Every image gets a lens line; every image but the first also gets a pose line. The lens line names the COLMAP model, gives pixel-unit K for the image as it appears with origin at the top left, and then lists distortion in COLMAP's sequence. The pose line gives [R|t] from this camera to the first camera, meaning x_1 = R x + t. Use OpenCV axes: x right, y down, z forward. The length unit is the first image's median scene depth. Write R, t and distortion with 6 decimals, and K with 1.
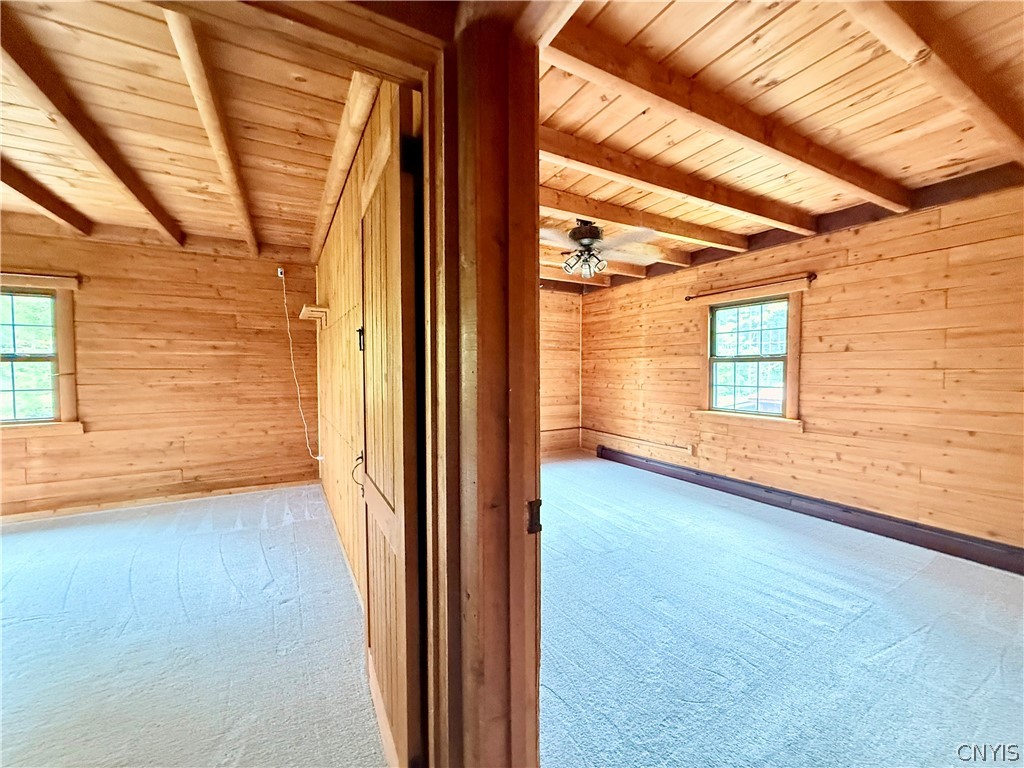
lens RADIAL K [[405.4, 0, 503.2], [0, 405.4, 384.4], [0, 0, 1]] dist [-0.000646, 0.000021]
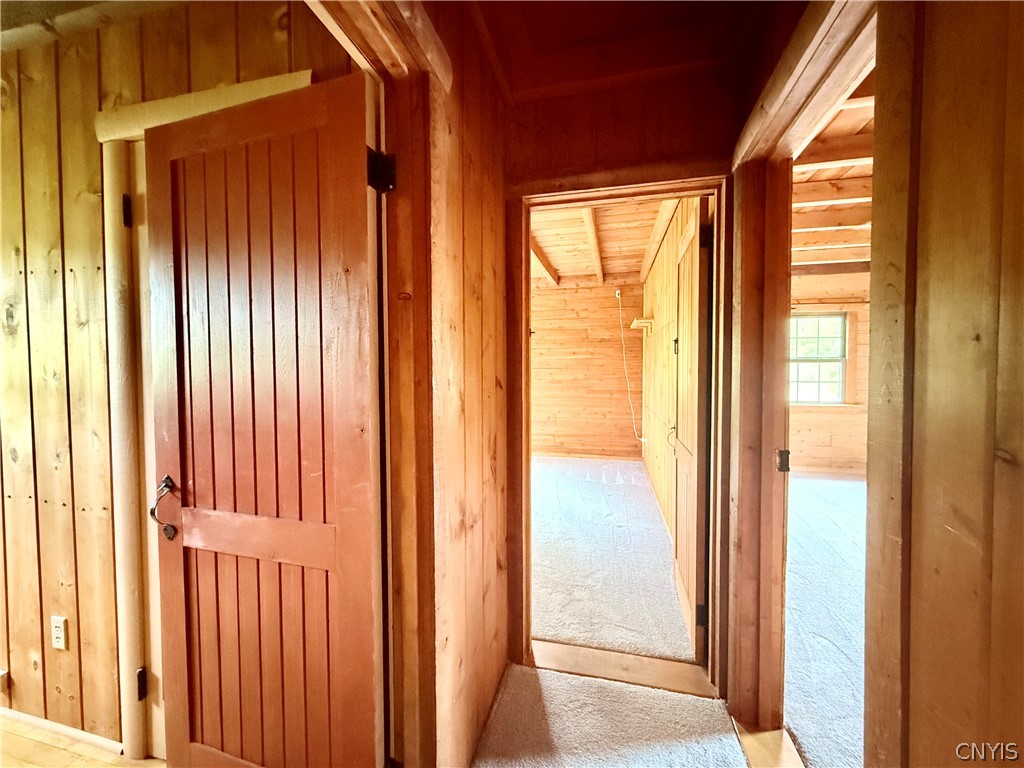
lens RADIAL K [[405.4, 0, 515.9], [0, 405.4, 383.6], [0, 0, 1]] dist [-0.000646, 0.000021]
pose [[0.747488, 0.021518, -0.663927, 0.081284], [-0.022932, 0.999715, 0.006584, 0.011432], [0.663879, 0.010304, 0.747769, -0.201909]]
